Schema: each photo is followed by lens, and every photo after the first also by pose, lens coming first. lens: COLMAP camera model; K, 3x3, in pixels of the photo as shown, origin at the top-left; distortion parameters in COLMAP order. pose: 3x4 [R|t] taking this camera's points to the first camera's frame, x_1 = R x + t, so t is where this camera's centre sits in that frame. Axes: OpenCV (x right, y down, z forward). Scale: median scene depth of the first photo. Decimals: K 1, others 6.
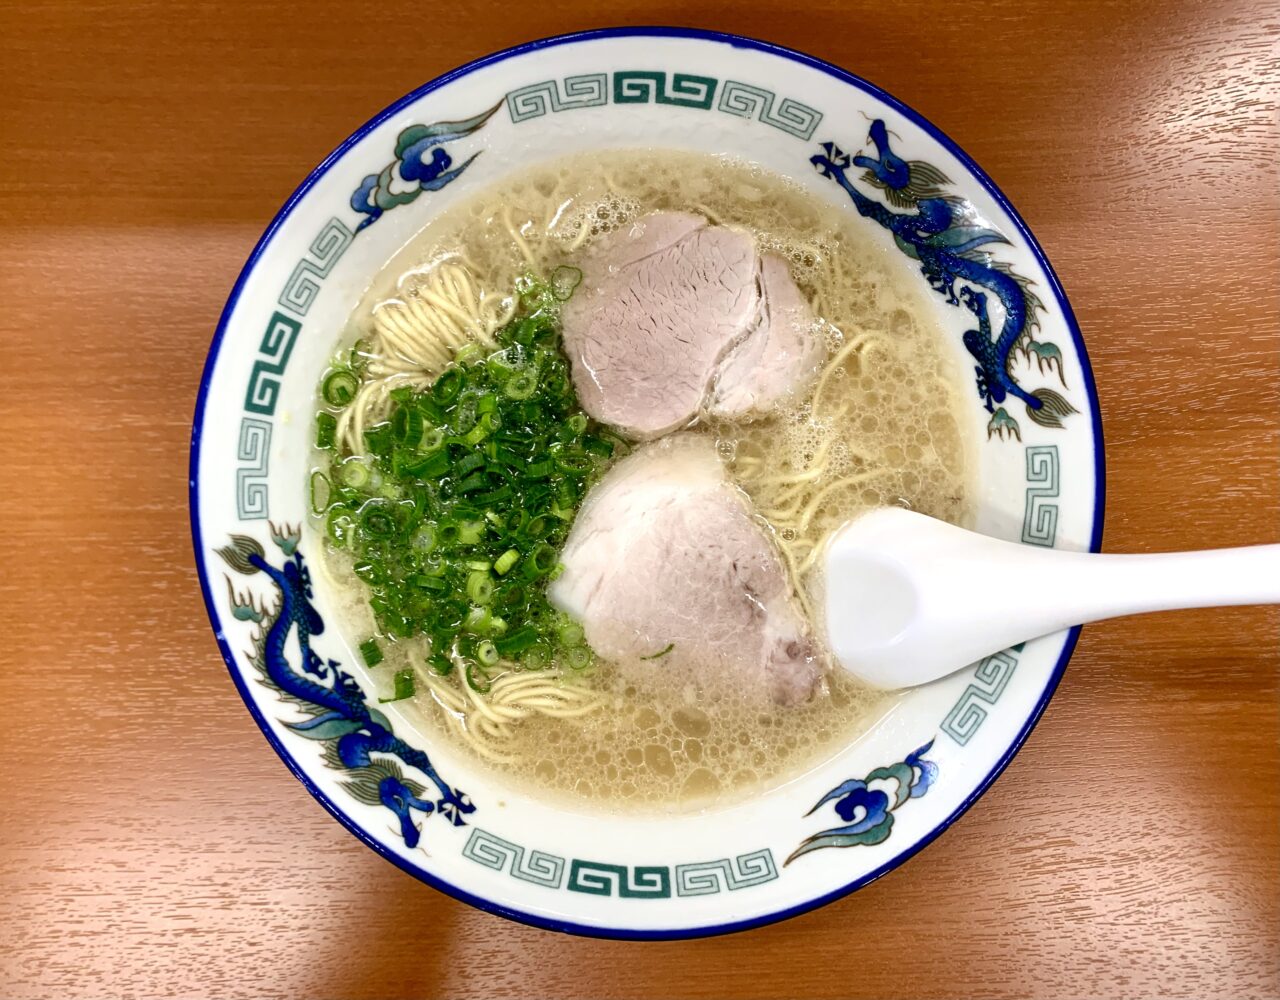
lens RADIAL K [[1068.5, 0, 615.0], [0, 1068.5, 498.2], [0, 0, 1]] dist [0.049002, -0.001244]
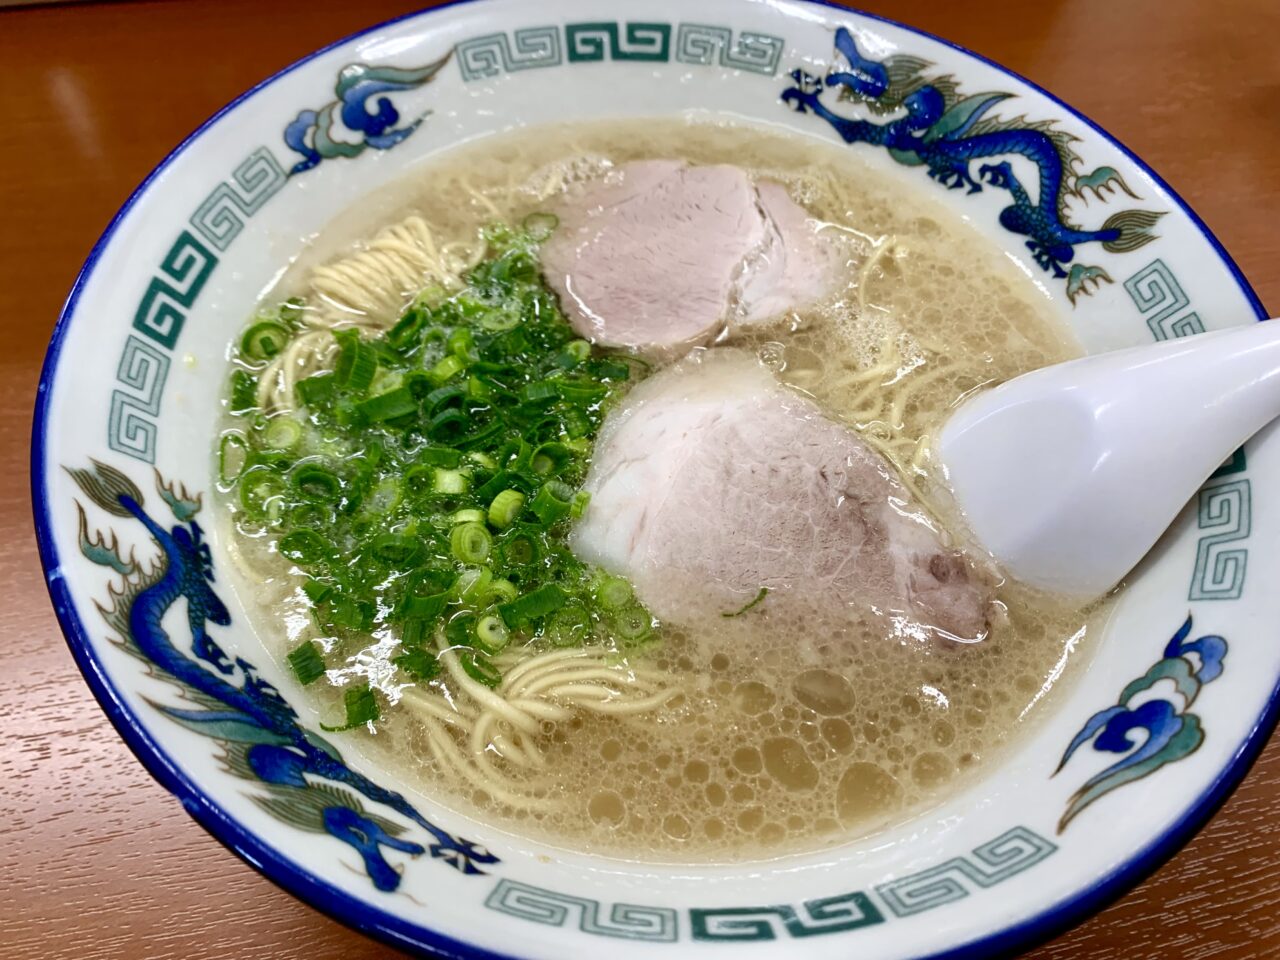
lens RADIAL K [[1023.9, 0, 641.3], [0, 1023.9, 465.9], [0, 0, 1]] dist [-0.020529, 0.006125]
pose [[0.983074, -0.128904, 0.130190, -0.099816], [0.179871, 0.814109, -0.552154, 0.427554], [-0.034814, 0.566225, 0.823515, 0.445272]]
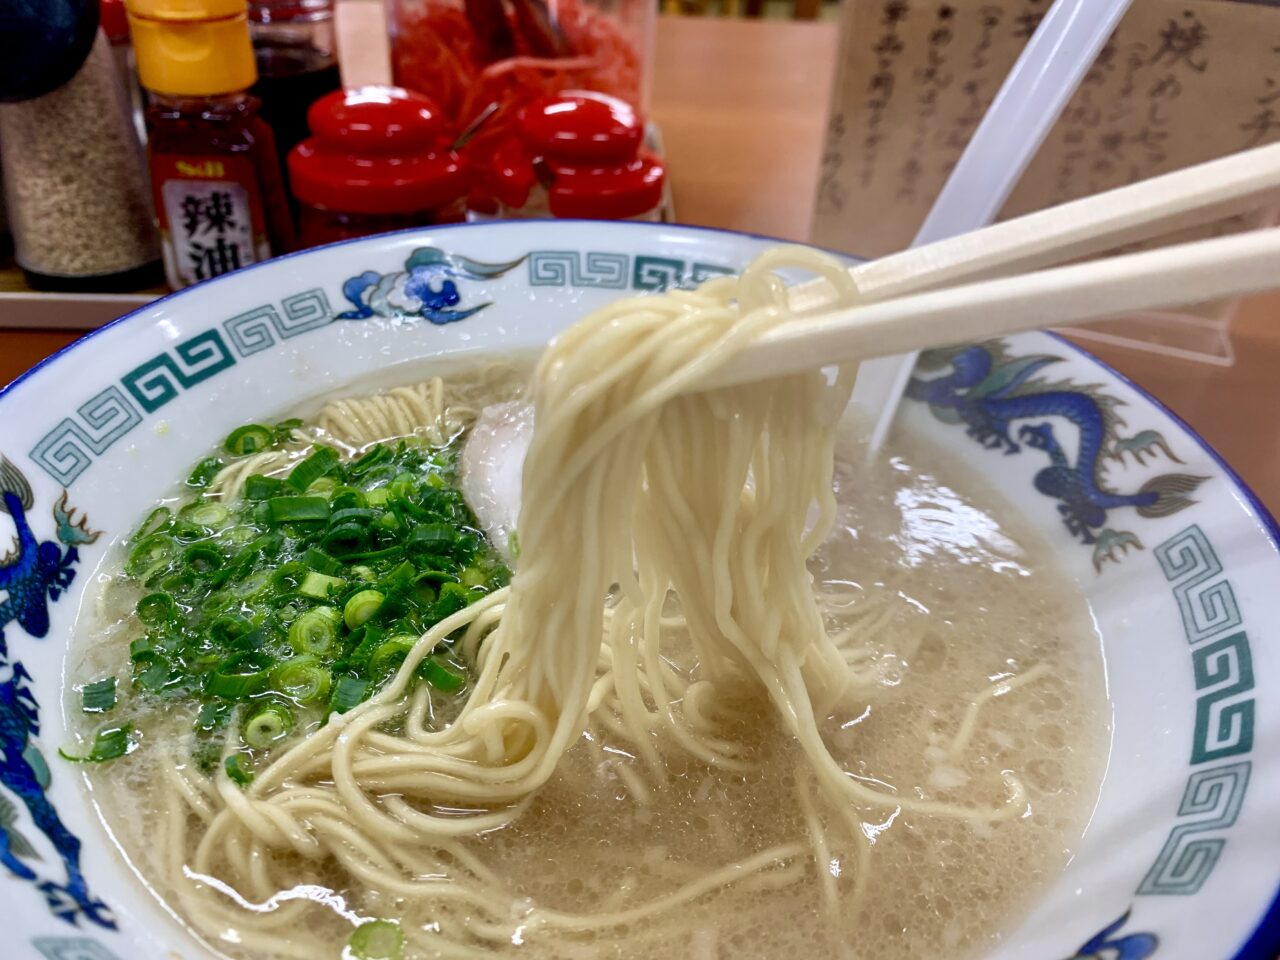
lens RADIAL K [[1023.9, 0, 641.3], [0, 1023.9, 465.9], [0, 0, 1]] dist [-0.020529, 0.006125]
pose [[0.991406, 0.097711, -0.086982, 0.104801], [-0.126541, 0.547672, -0.827069, 0.504939], [-0.033176, 0.830968, 0.555330, 0.595306]]
